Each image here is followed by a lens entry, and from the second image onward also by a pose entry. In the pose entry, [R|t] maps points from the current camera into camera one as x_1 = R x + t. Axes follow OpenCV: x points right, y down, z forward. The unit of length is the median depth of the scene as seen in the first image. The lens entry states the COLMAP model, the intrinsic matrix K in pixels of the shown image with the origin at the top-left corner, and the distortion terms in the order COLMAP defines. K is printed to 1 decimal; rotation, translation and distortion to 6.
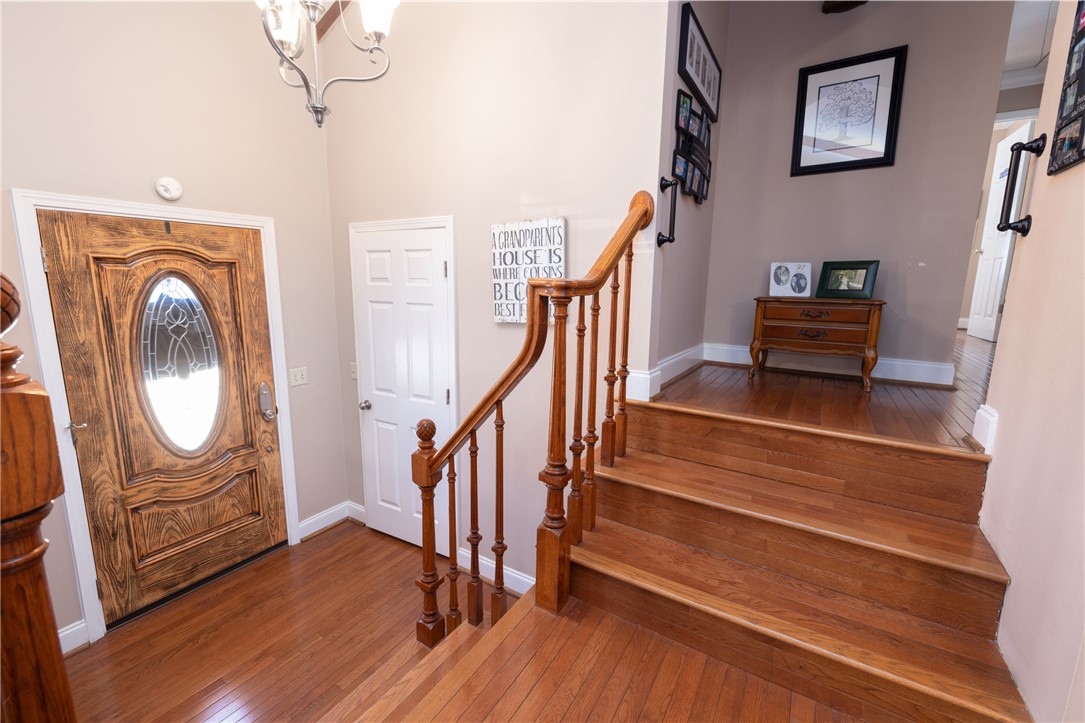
lens RADIAL K [[457.7, 0, 538.3], [0, 457.7, 357.7], [0, 0, 1]] dist [-0.000152, 0.000645]
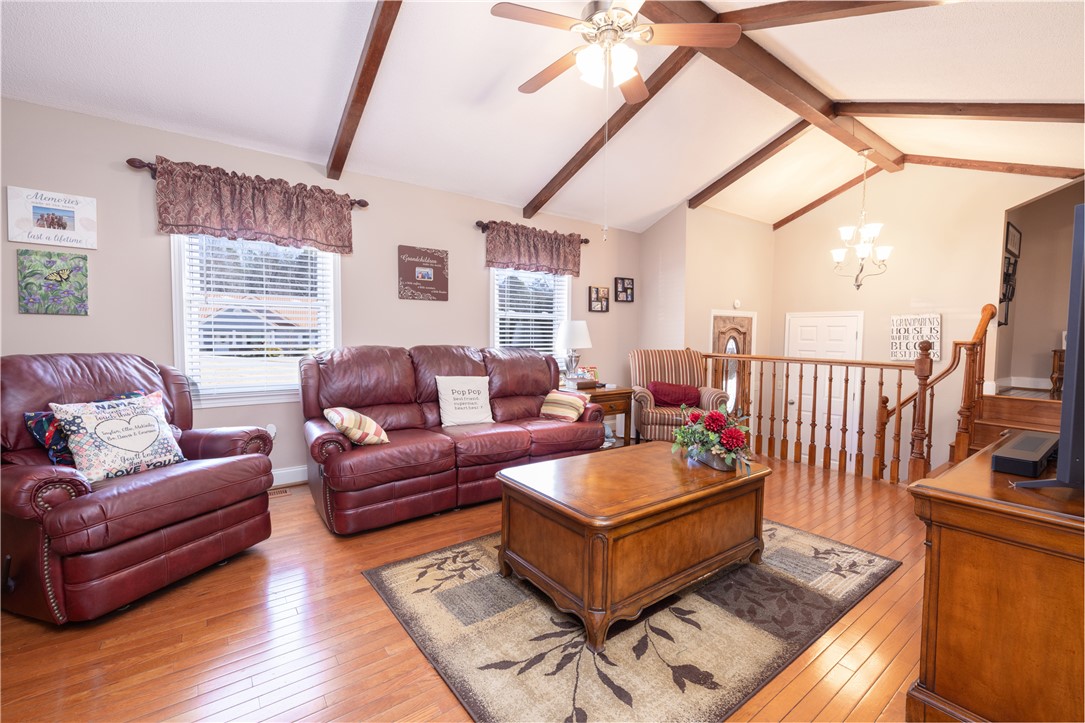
lens RADIAL K [[457.7, 0, 538.3], [0, 457.7, 357.7], [0, 0, 1]] dist [-0.000152, 0.000645]
pose [[0.932276, 0.016920, -0.361351, -0.933933], [-0.060991, 0.991958, -0.110906, 0.270666], [0.356569, 0.125434, 0.925810, -1.703815]]
